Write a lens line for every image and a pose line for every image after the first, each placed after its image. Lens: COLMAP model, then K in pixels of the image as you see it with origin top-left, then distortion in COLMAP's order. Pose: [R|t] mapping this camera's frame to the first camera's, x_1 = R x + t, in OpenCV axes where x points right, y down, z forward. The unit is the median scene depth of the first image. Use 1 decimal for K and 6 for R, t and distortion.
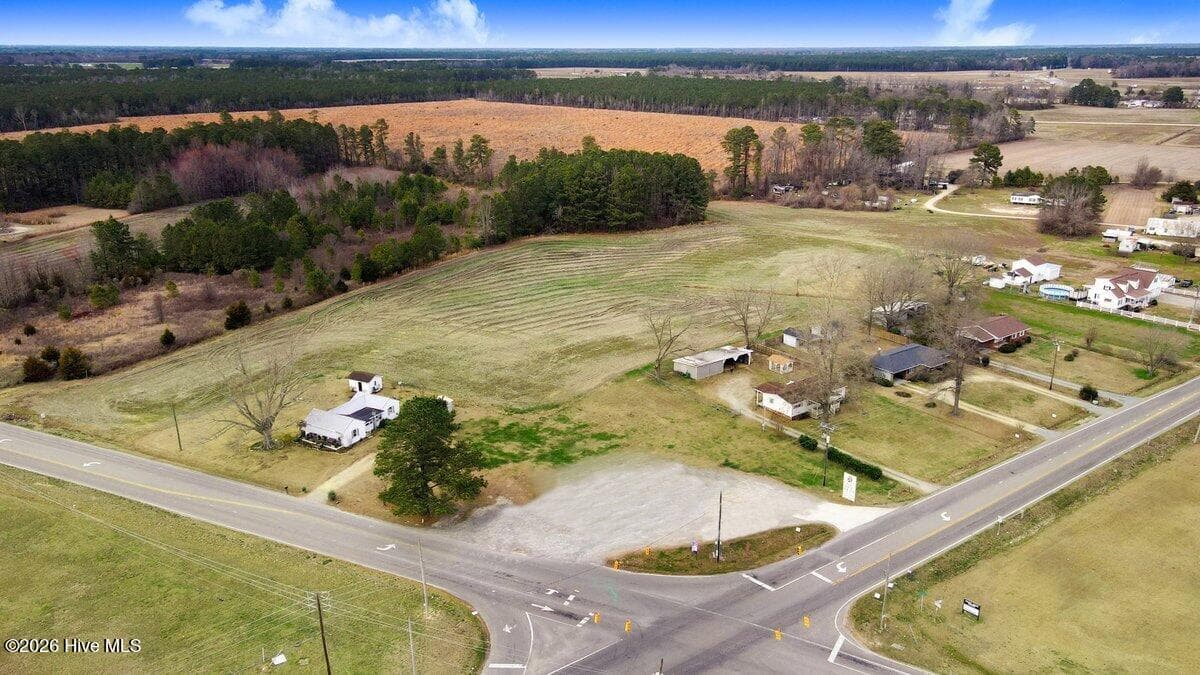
lens RADIAL K [[900.9, 0, 581.2], [0, 900.9, 340.1], [0, 0, 1]] dist [0.013234, 0.007174]
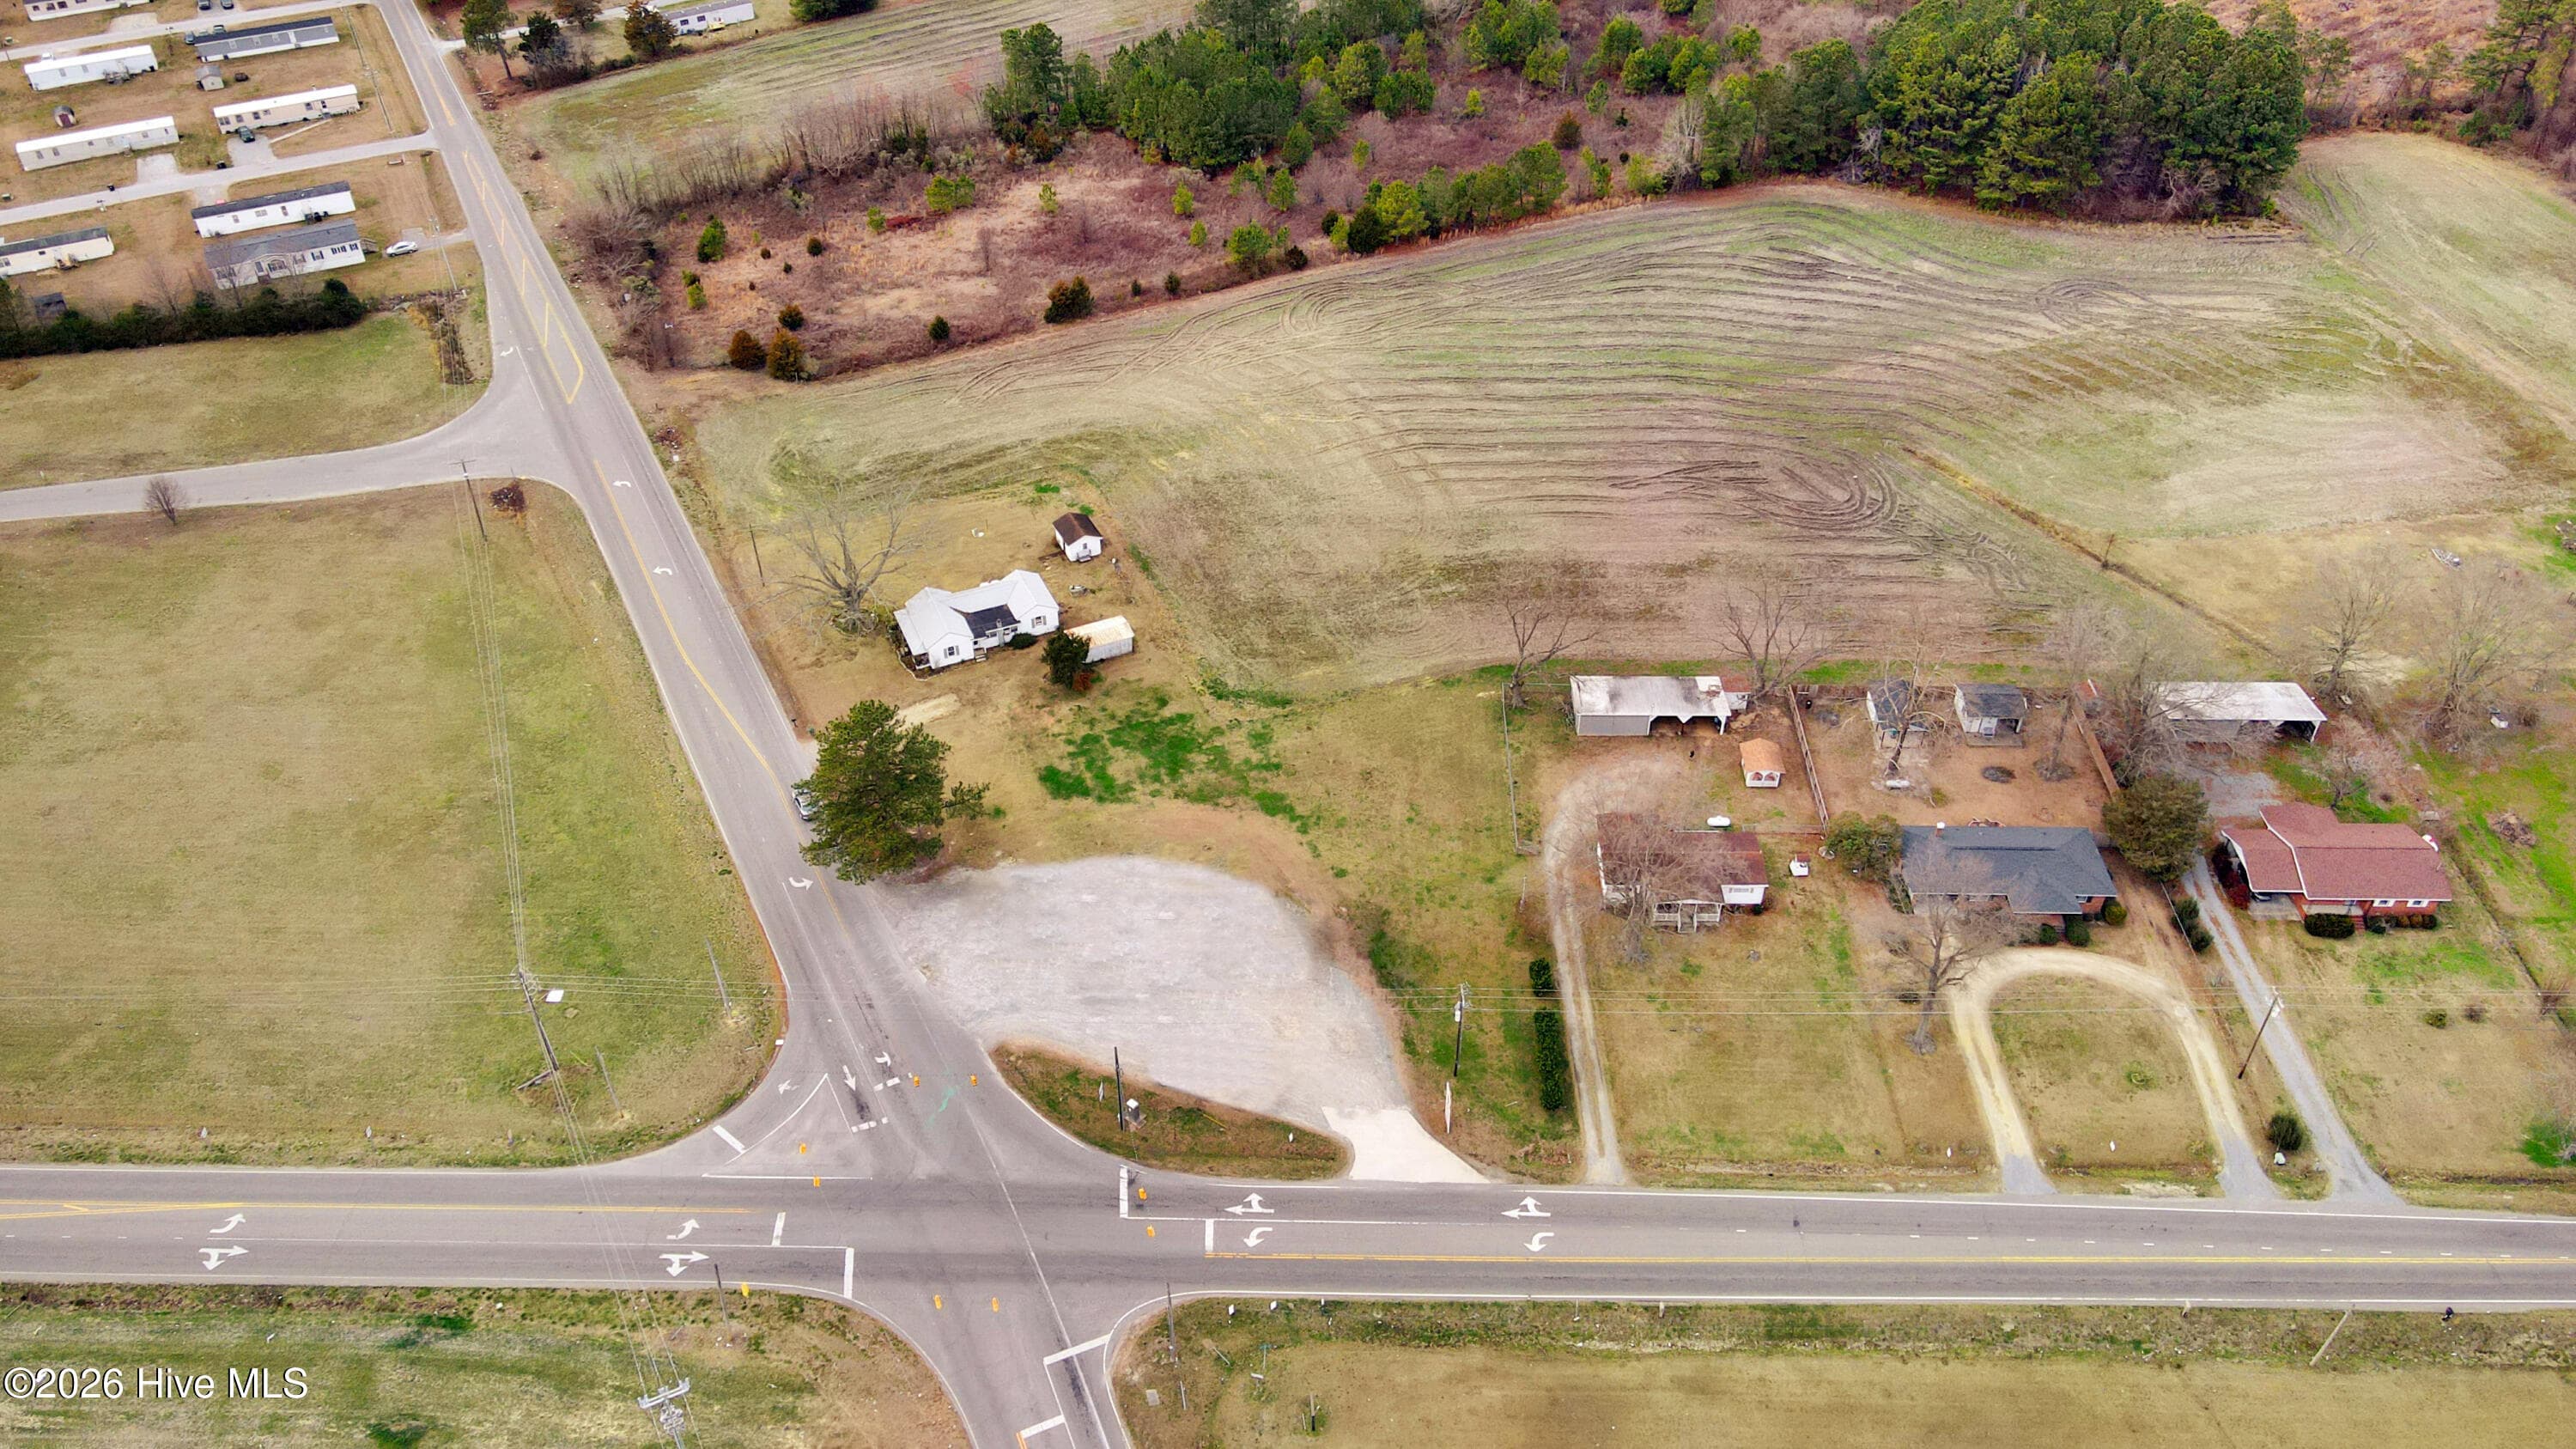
lens RADIAL K [[1867.7, 0, 1285.2], [0, 1867.7, 707.2], [0, 0, 1]] dist [-0.007363, 0.038276]
pose [[0.797785, 0.376653, -0.470821, 0.510941], [-0.176642, 0.892615, 0.414773, -0.399931], [0.576487, -0.247733, 0.778647, 0.073862]]
